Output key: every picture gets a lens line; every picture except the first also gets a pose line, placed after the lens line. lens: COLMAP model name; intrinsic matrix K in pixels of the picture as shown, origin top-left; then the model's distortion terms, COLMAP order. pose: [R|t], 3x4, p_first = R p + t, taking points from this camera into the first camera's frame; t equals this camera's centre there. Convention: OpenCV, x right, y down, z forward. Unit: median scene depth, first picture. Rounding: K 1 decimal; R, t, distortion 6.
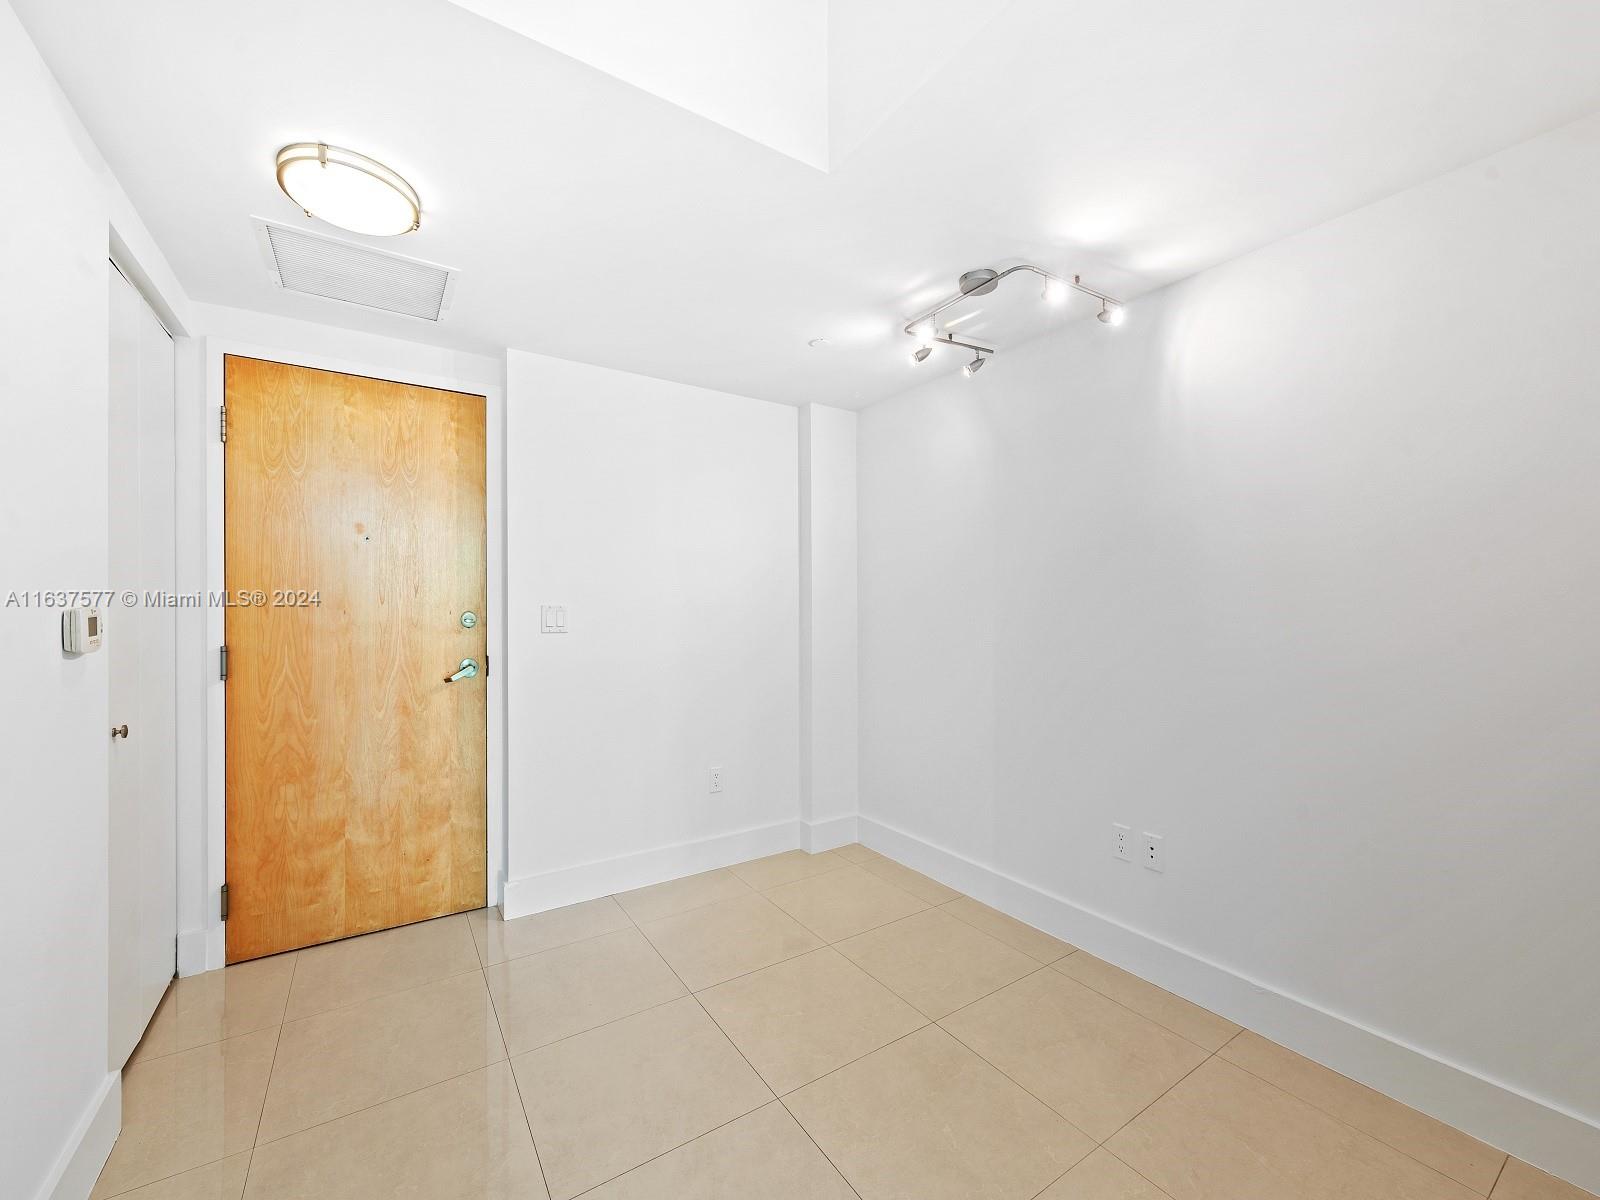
lens RADIAL K [[649.1, 0, 802.7], [0, 649.1, 615.5], [0, 0, 1]] dist [-0.007872, 0.000325]
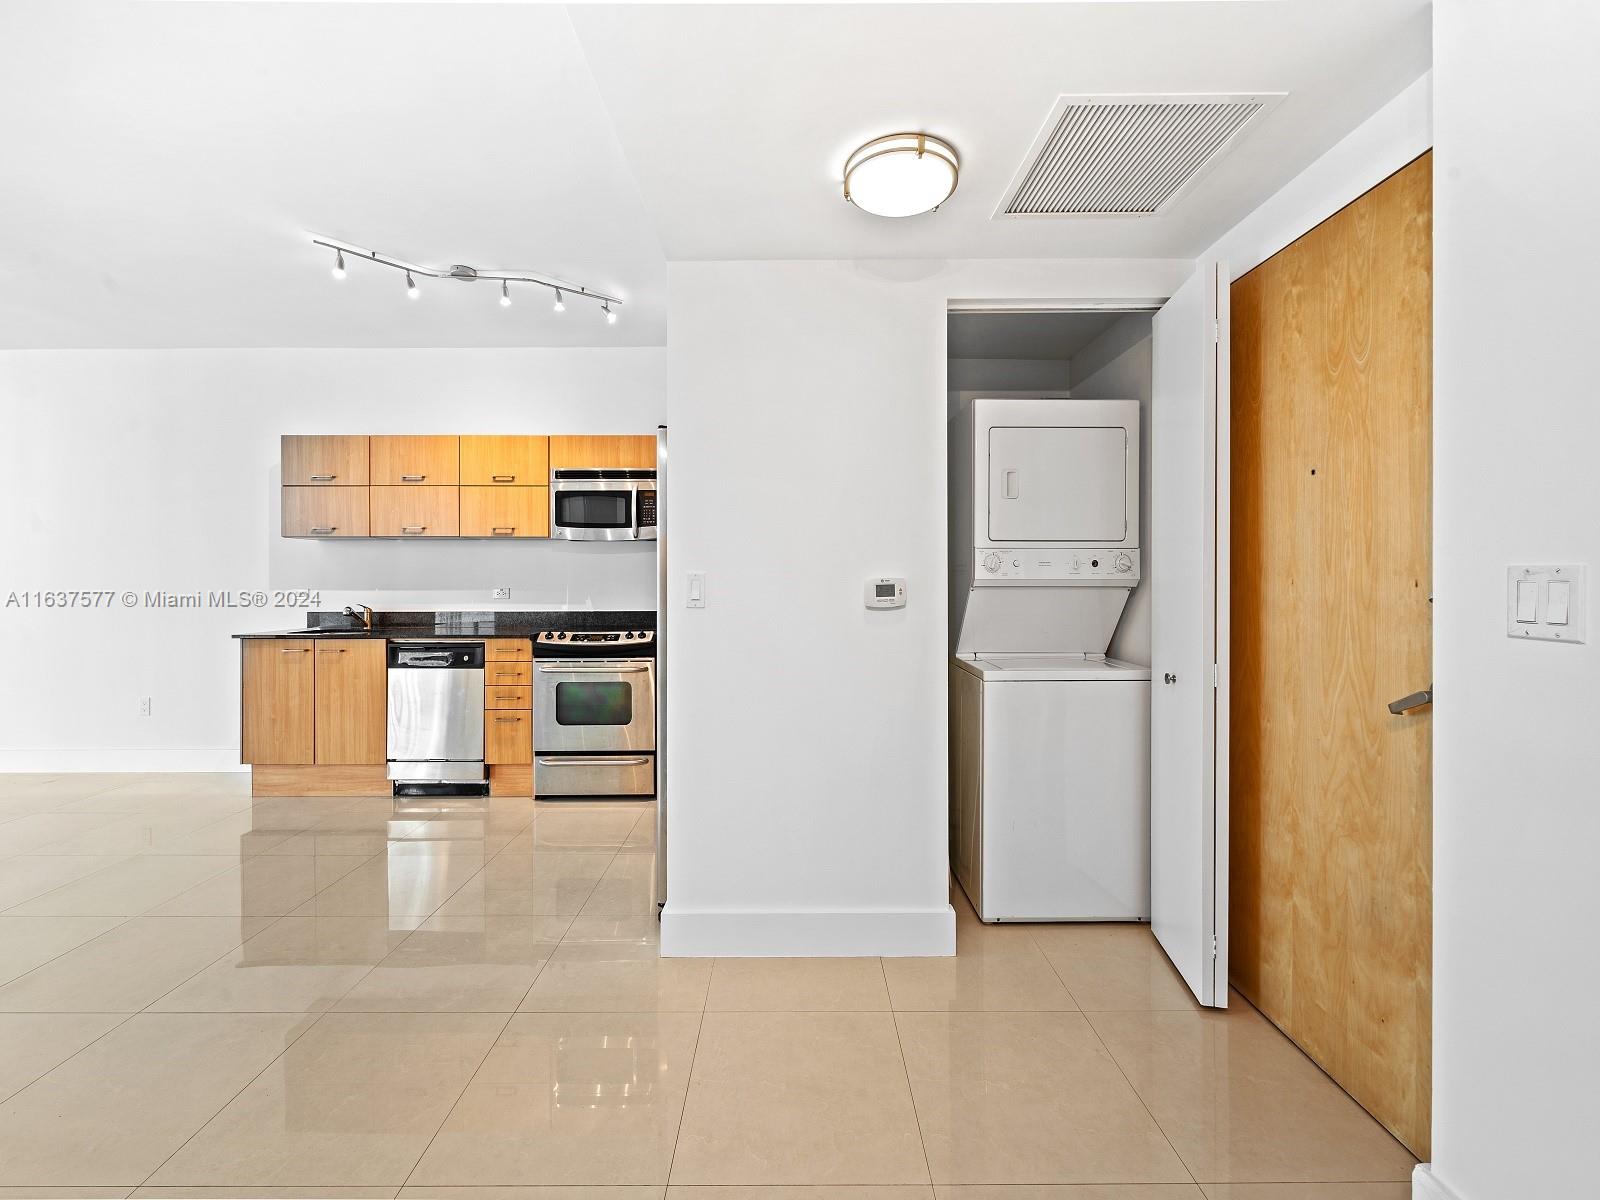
lens RADIAL K [[666.4, 0, 803.9], [0, 666.4, 584.3], [0, 0, 1]] dist [-0.004731, -0.001078]
pose [[-0.549869, 0.011166, -0.835176, 0.184494], [0.001373, 0.999921, 0.012465, -0.012054], [0.835250, 0.005708, -0.549841, 0.922318]]
